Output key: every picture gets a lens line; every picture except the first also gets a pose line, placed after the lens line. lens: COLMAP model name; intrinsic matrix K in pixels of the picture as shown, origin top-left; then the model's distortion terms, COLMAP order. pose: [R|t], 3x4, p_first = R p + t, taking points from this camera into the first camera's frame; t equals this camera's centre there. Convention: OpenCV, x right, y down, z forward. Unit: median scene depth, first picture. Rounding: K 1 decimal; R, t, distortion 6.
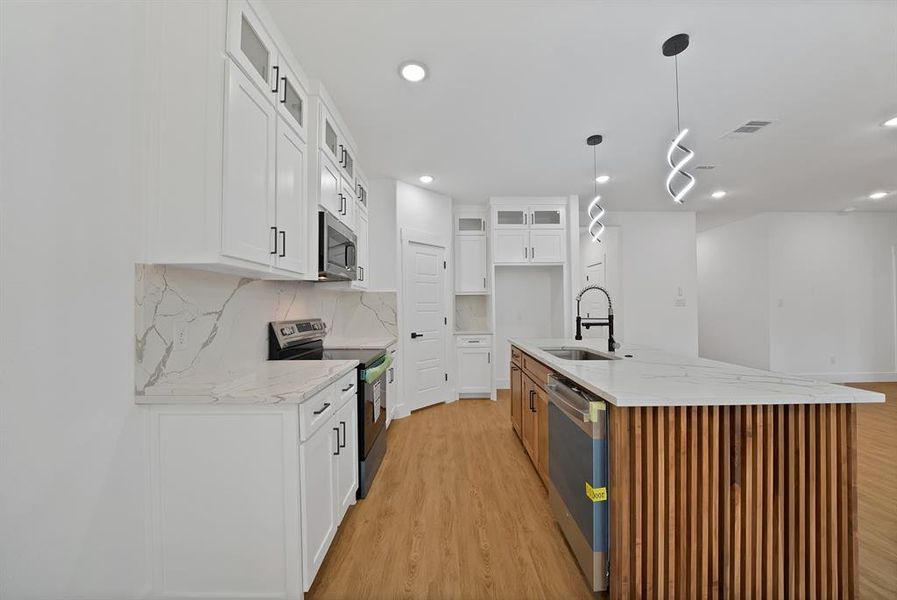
lens RADIAL K [[323.3, 0, 447.5], [0, 323.3, 304.8], [0, 0, 1]] dist [-0.019028, 0.000610]
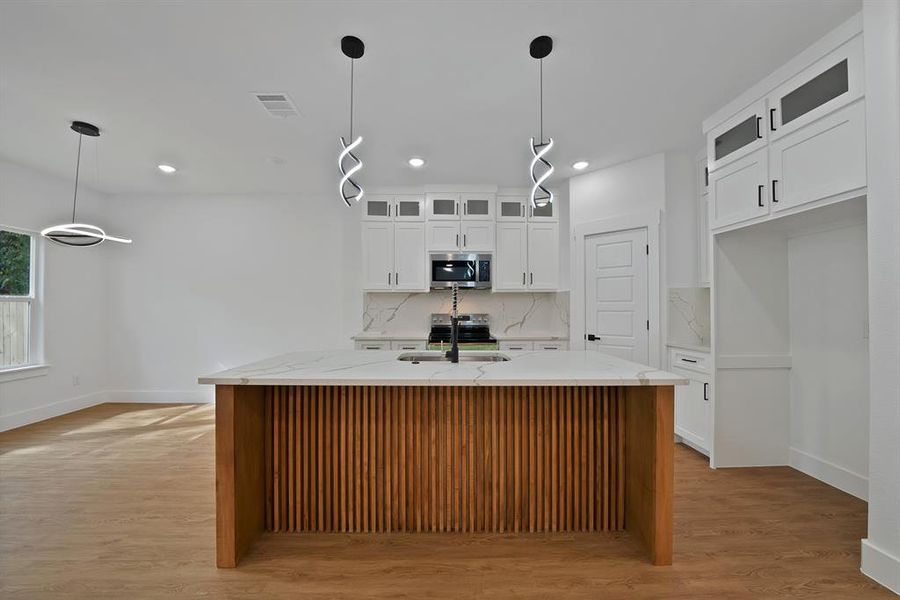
lens RADIAL K [[324.4, 0, 450.7], [0, 324.4, 306.3], [0, 0, 1]] dist [-0.021158, 0.000103]
pose [[0.026603, 0.004170, -0.999637, 1.337126], [0.007509, 0.999962, 0.004371, -0.000652], [0.999618, -0.007623, 0.026571, 0.980769]]
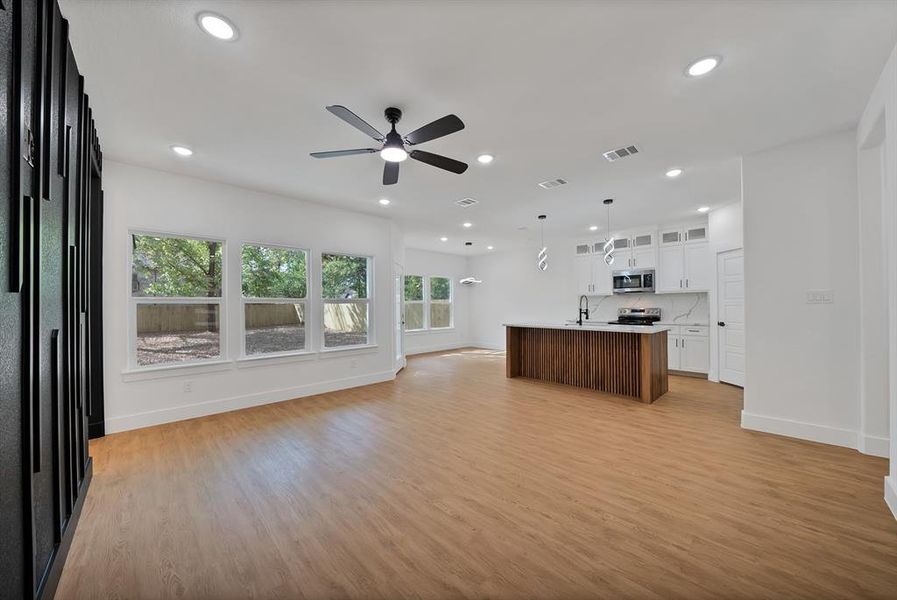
lens RADIAL K [[323.3, 0, 447.5], [0, 323.3, 304.8], [0, 0, 1]] dist [-0.019028, 0.000610]
pose [[-0.723816, 0.008703, -0.689938, 2.658013], [0.017199, 0.999837, -0.005431, 0.007955], [0.689779, -0.015798, -0.723848, 1.969068]]
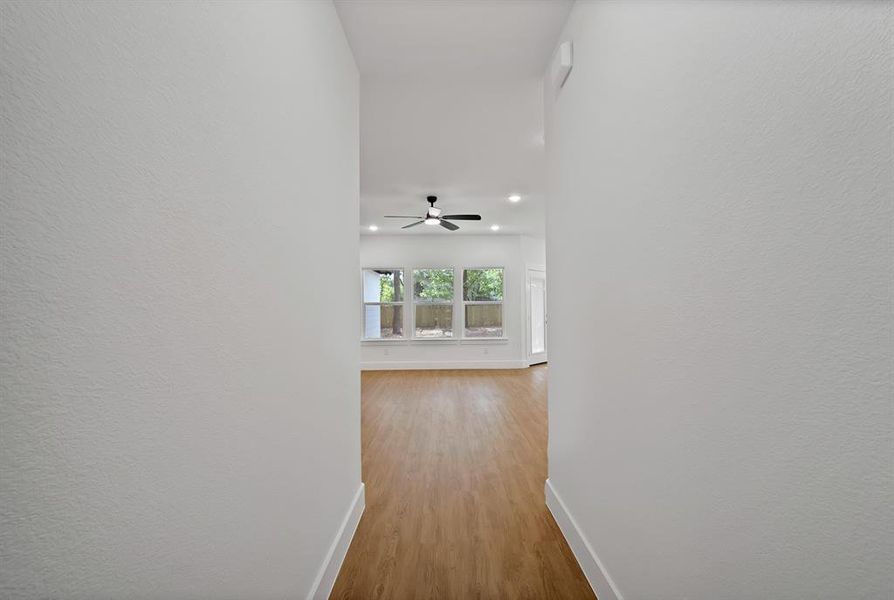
lens RADIAL K [[364.9, 0, 452.2], [0, 364.9, 308.4], [0, 0, 1]] dist [-0.001180, 0.000098]
pose [[-0.999554, 0.020813, -0.021402, 1.972595], [0.020930, 0.999767, -0.005240, 0.016936], [0.021288, -0.005686, -0.999757, 3.234317]]
